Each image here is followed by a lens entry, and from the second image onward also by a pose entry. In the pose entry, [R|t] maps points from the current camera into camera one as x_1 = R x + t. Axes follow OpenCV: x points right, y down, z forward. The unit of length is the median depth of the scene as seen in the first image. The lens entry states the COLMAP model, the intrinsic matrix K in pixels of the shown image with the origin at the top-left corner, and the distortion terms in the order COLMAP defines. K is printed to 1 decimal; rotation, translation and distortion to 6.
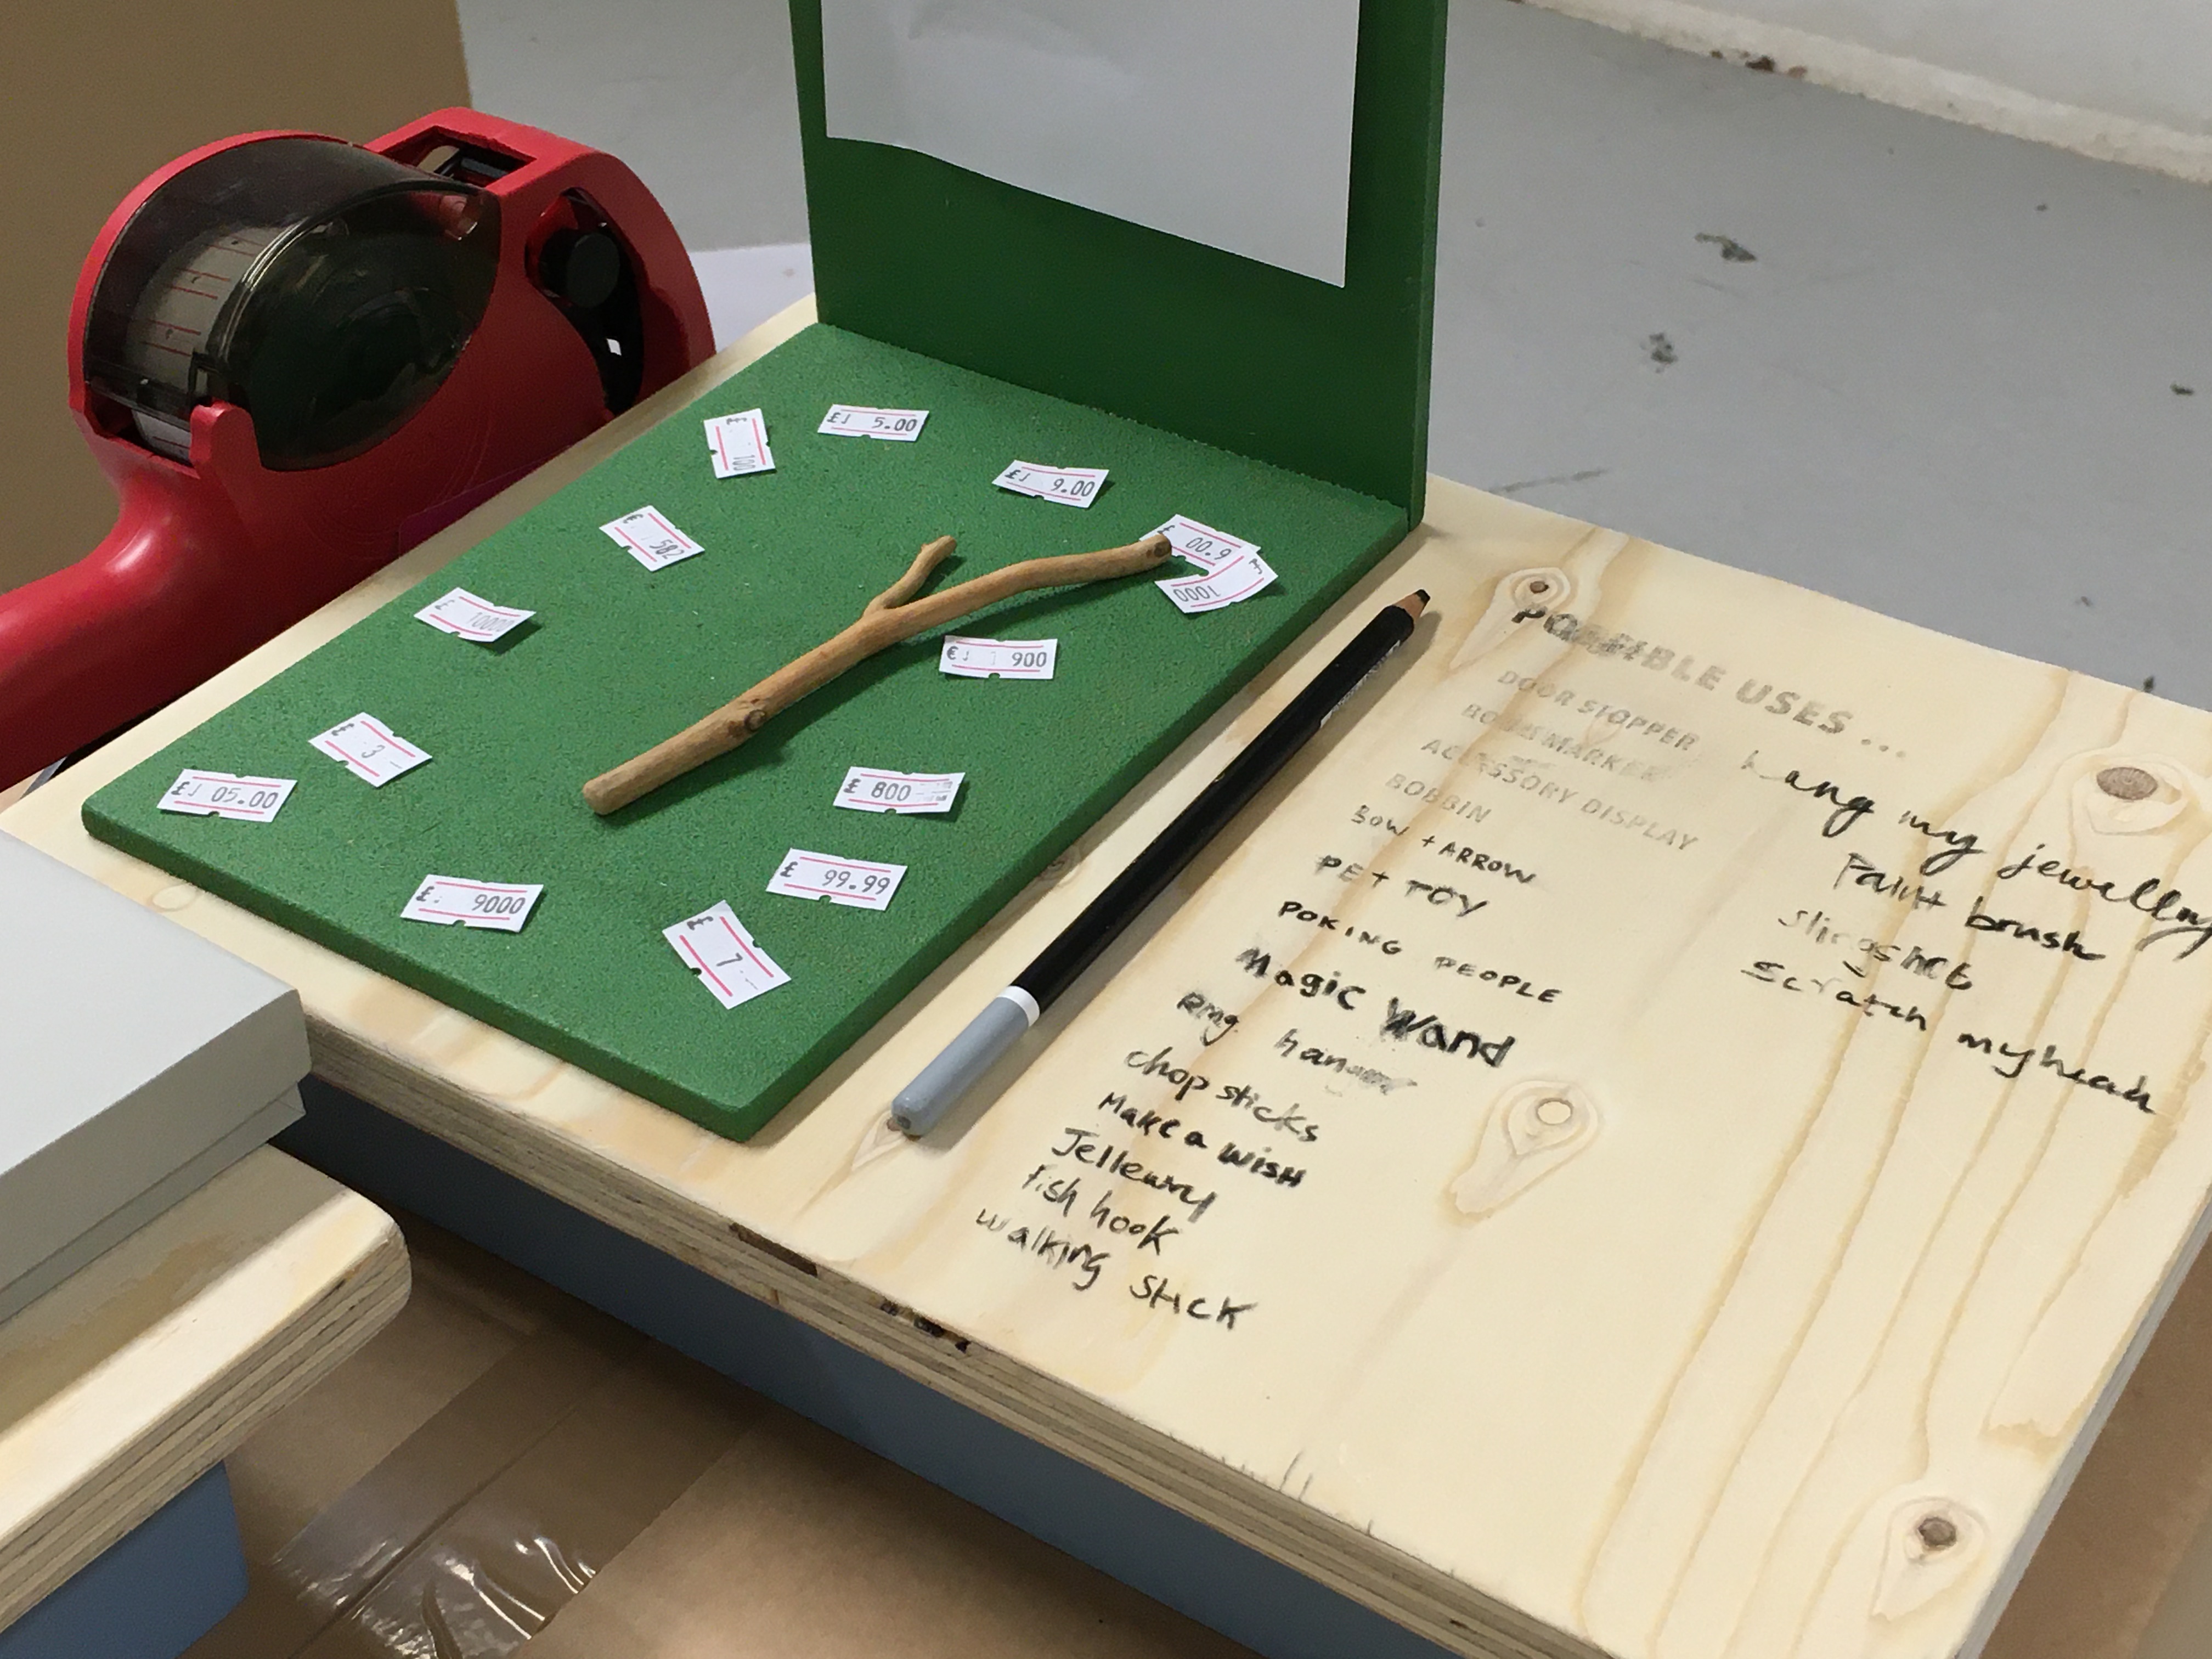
lens RADIAL K [[3081.6, 0, 1117.8], [0, 3081.6, 808.2], [0, 0, 1]] dist [0.041142, 0.000000]
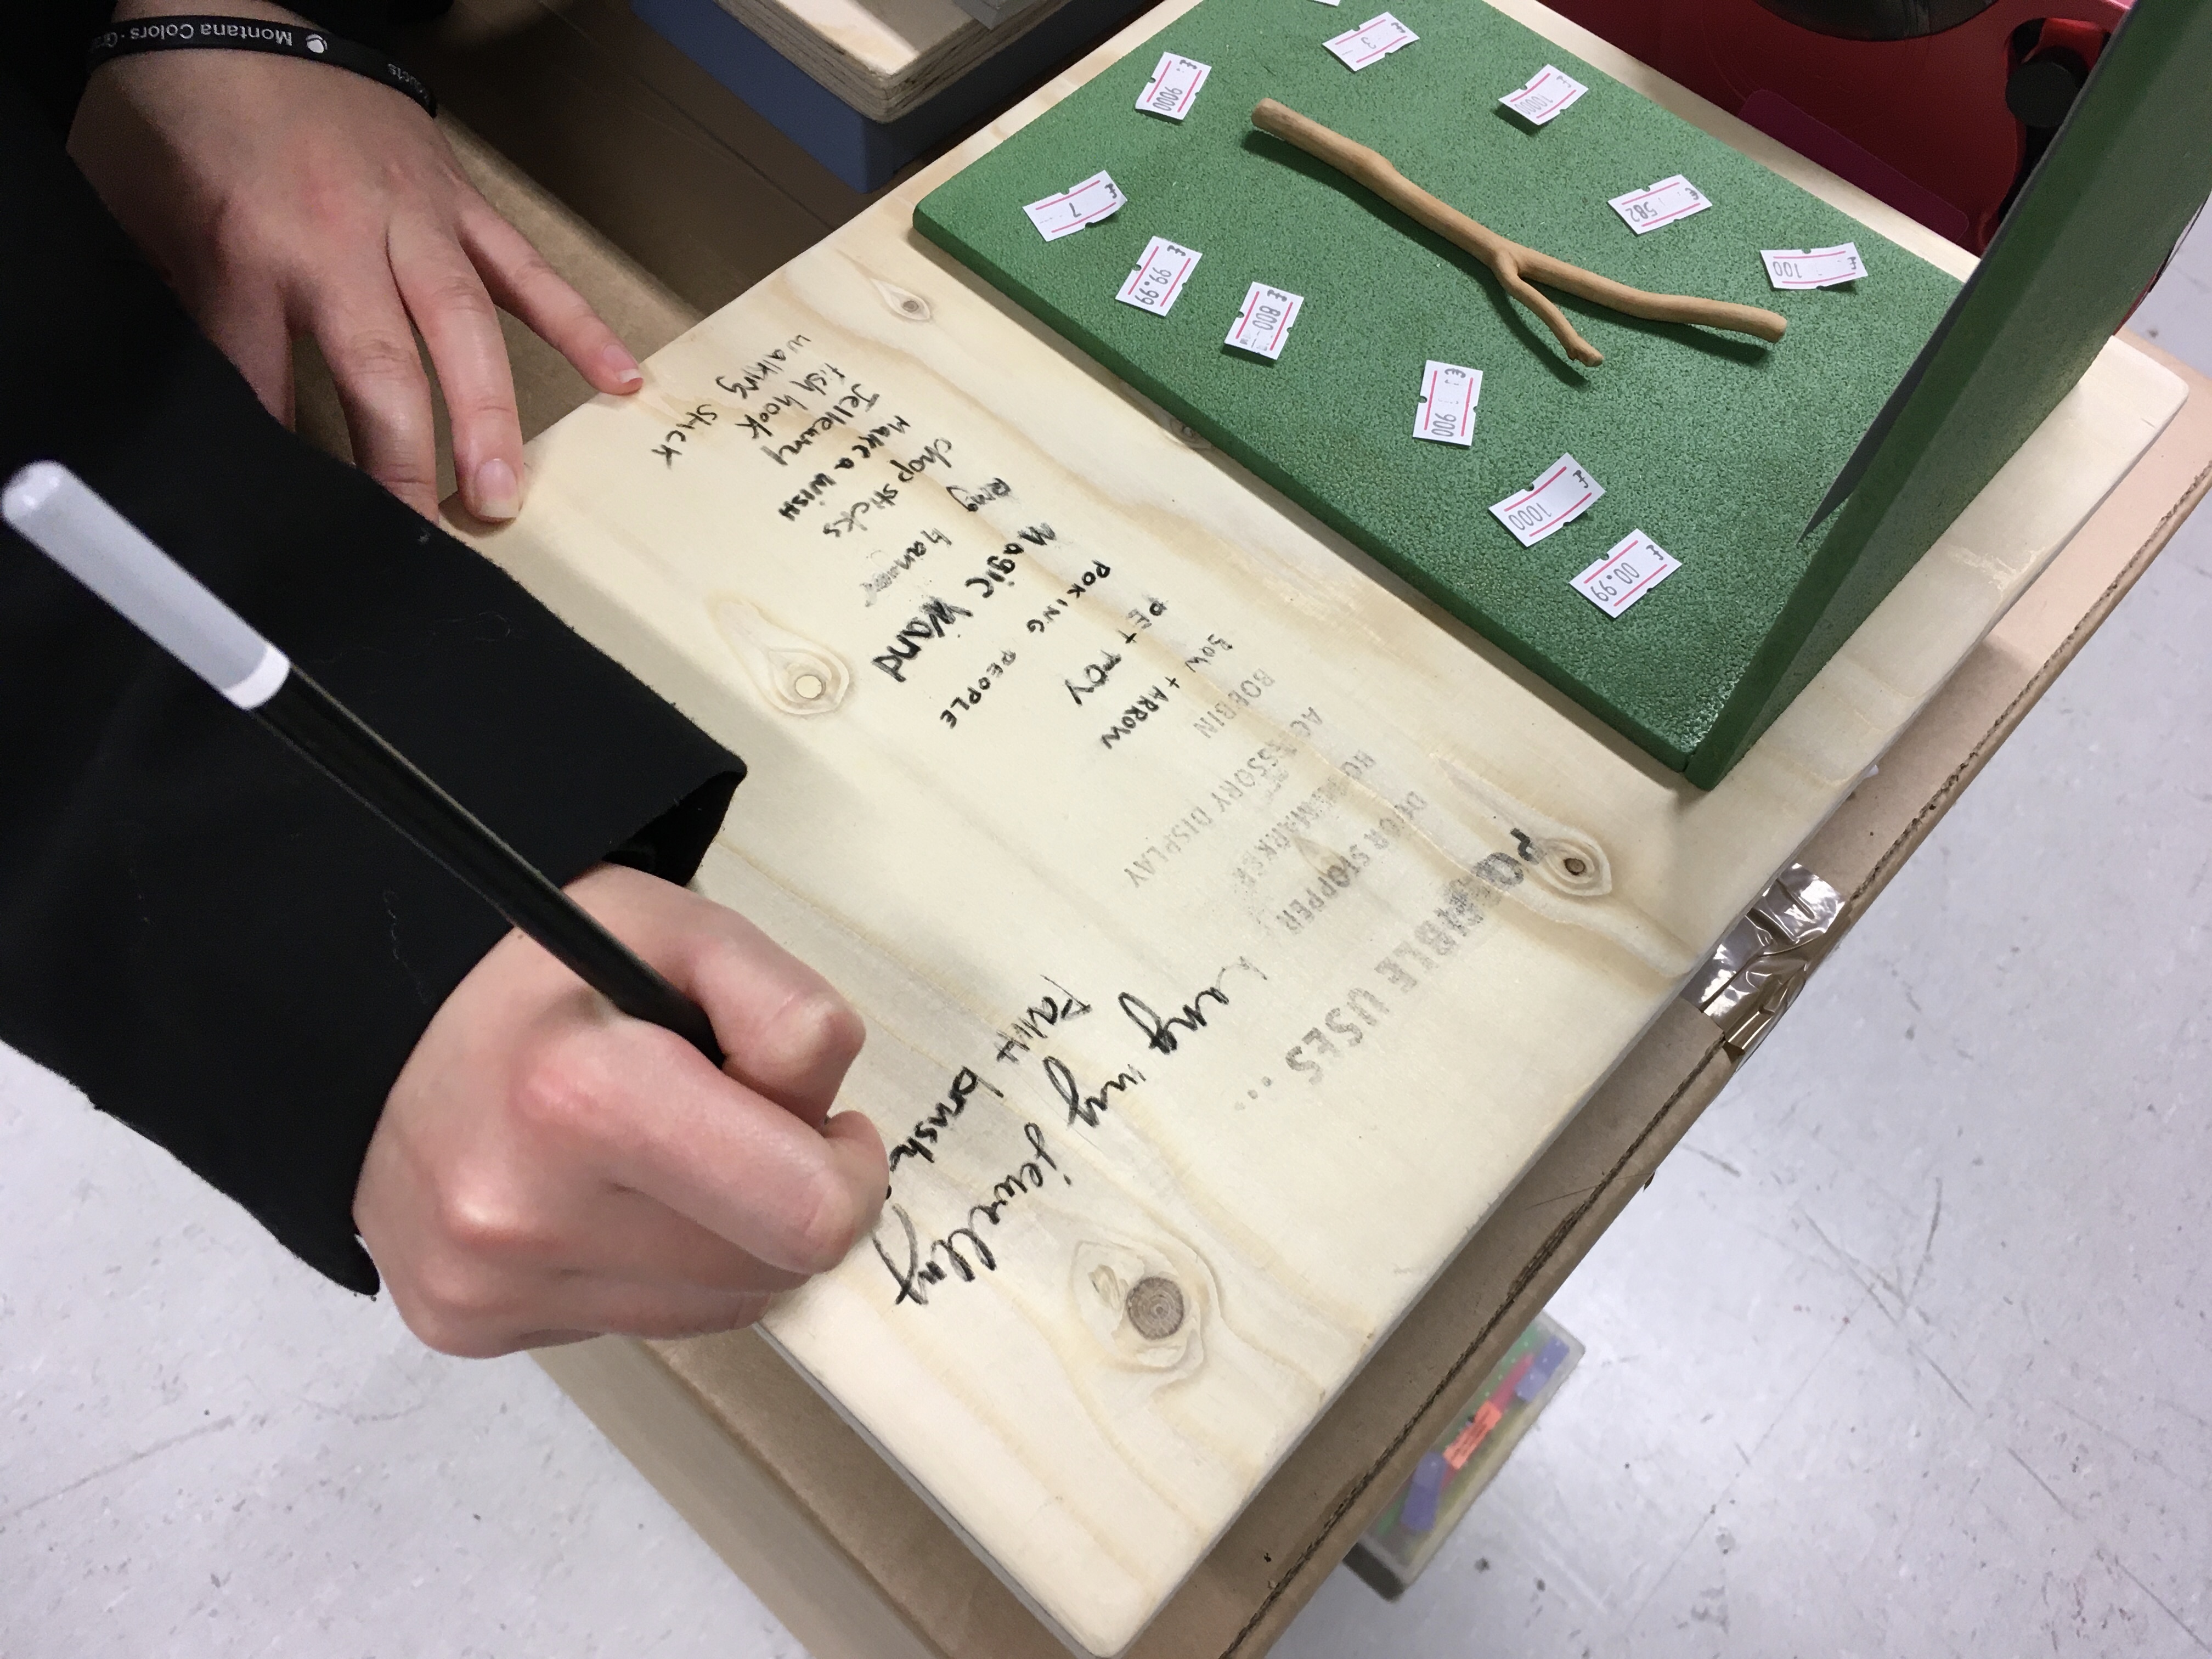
lens RADIAL K [[1878.9, 0, 1096.0], [0, 1878.9, 836.8], [0, 0, 1]] dist [0.041952, 0.010948]
pose [[-0.147478, 0.869654, -0.471117, 0.491755], [-0.631093, 0.284021, 0.721841, -0.465572], [0.761559, 0.403774, 0.506946, 0.665991]]
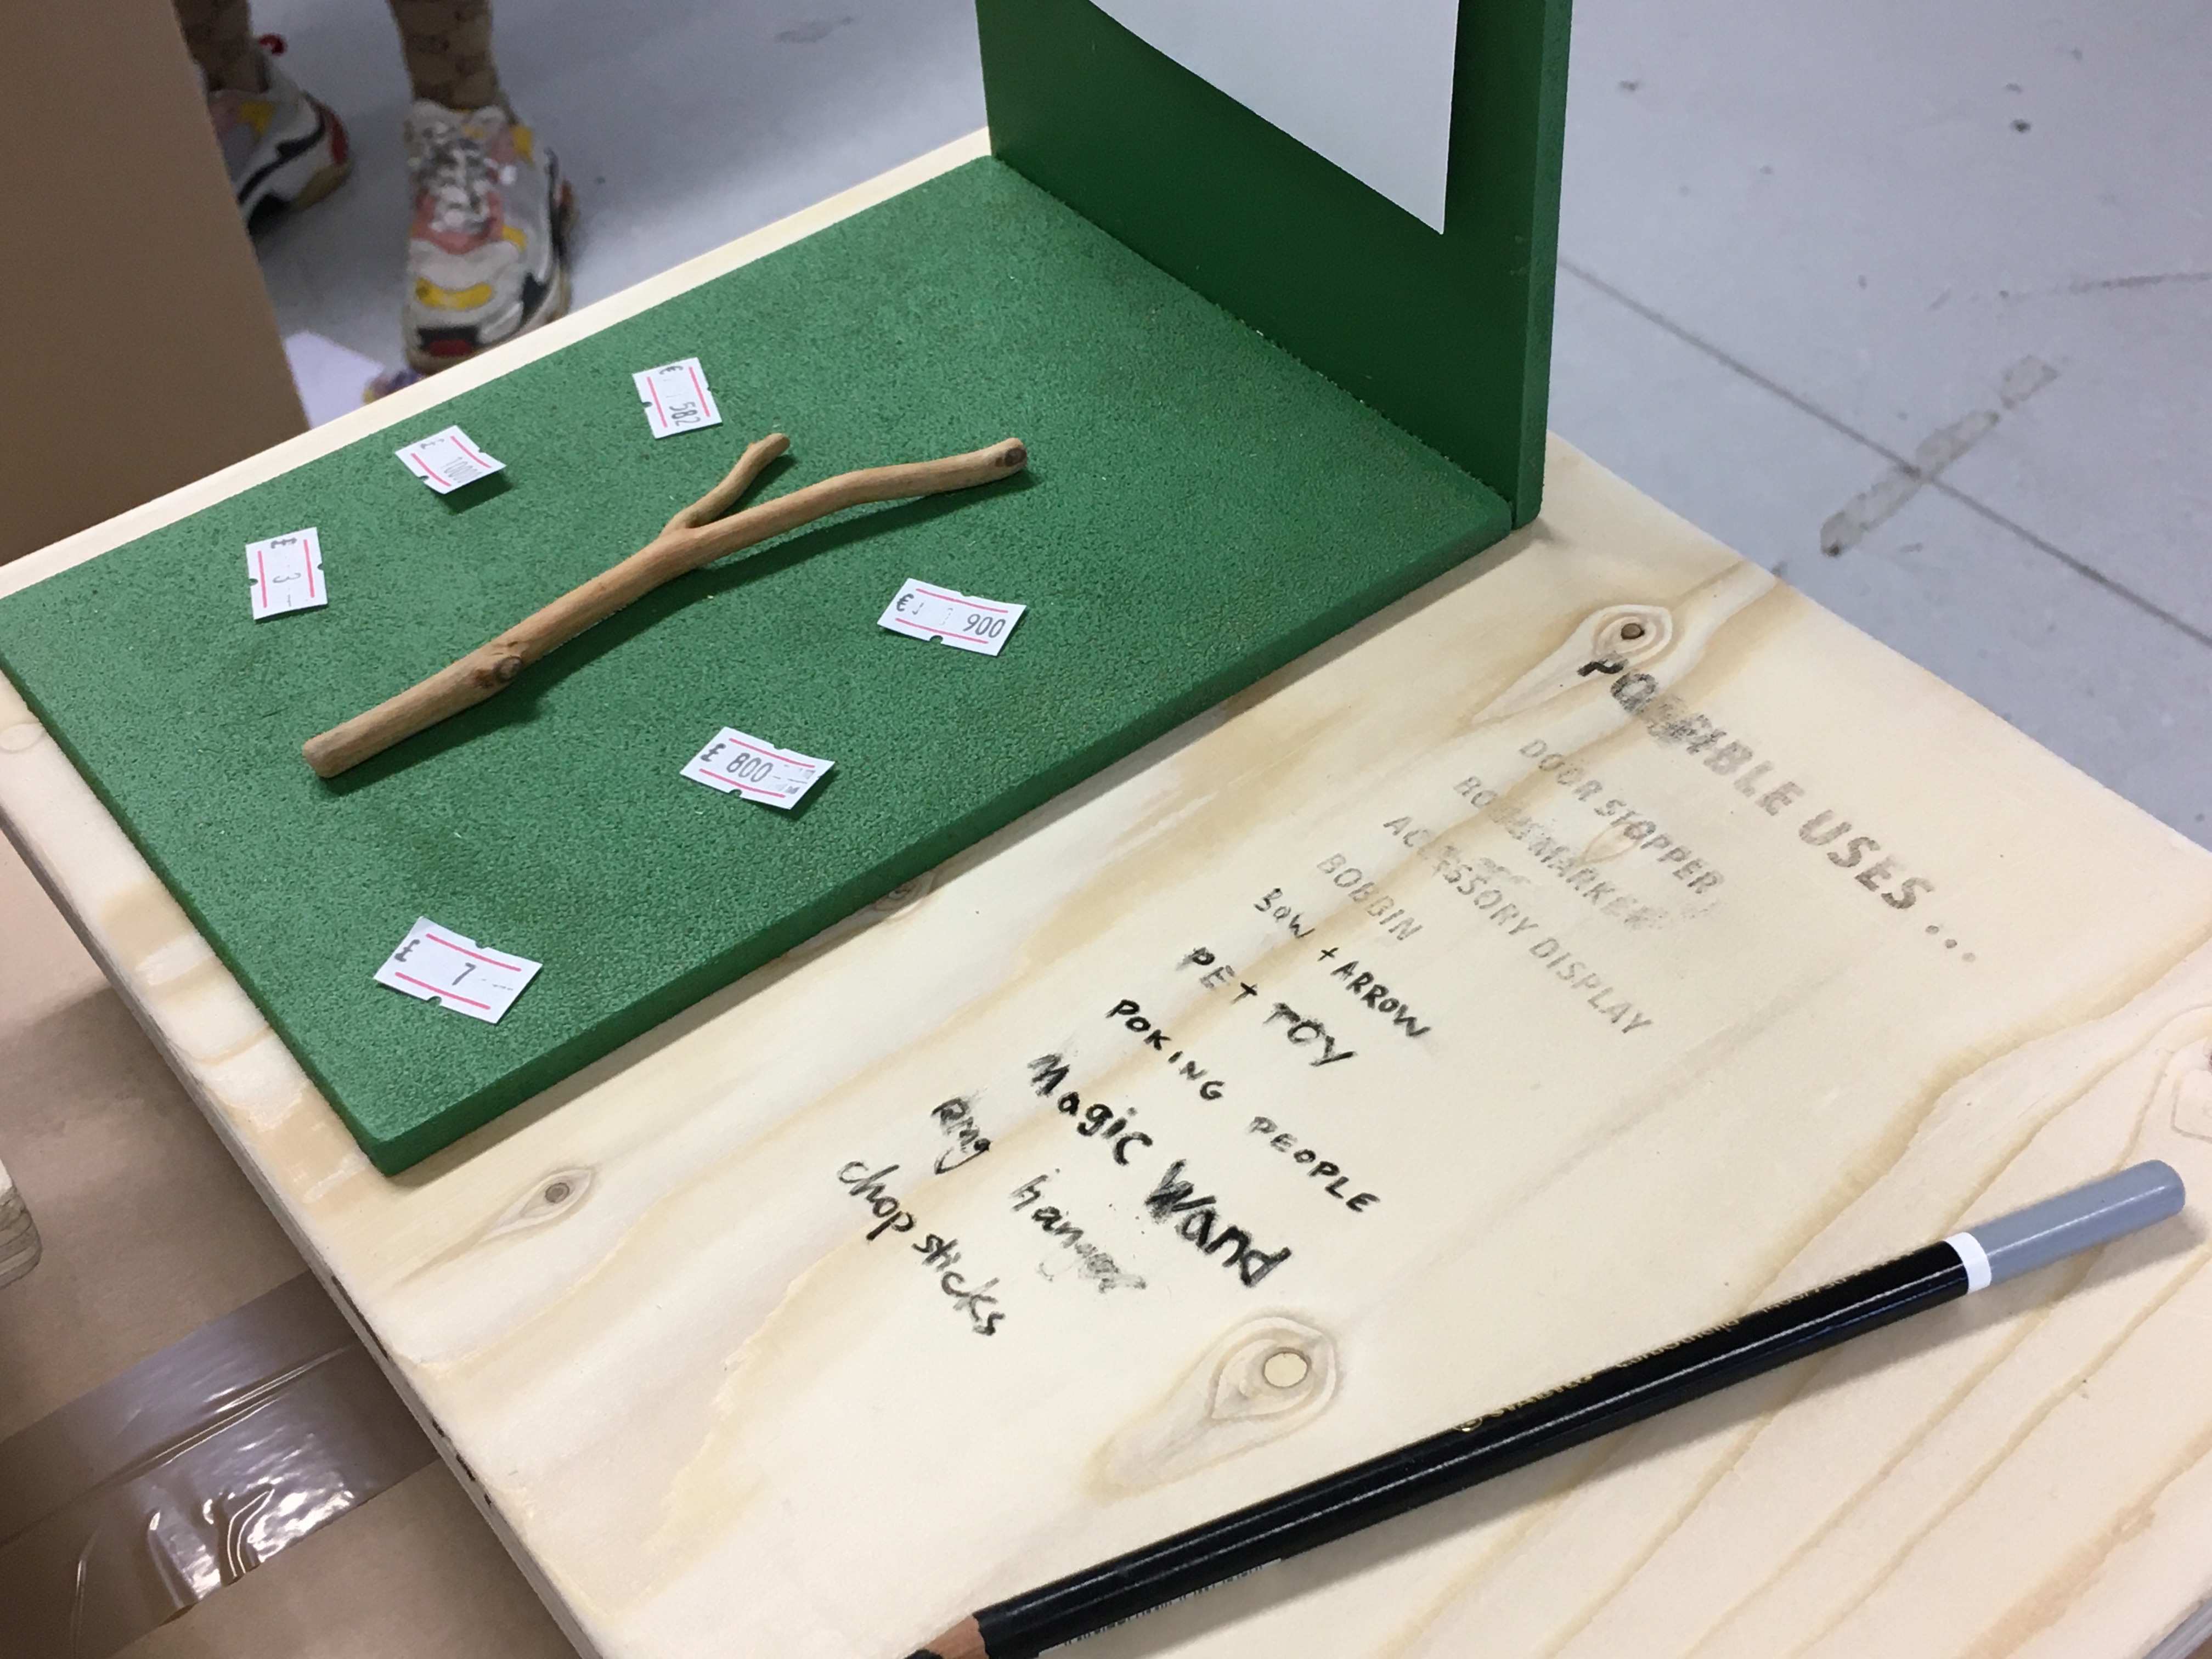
lens RADIAL K [[2756.2, 0, 1106.2], [0, 2756.2, 849.0], [0, 0, 1]] dist [0.038959, 0.000000]
pose [[0.945622, 0.199200, -0.257136, 0.234108], [-0.157361, 0.972033, 0.174326, -0.138989], [0.284670, -0.124384, 0.950522, 0.292336]]
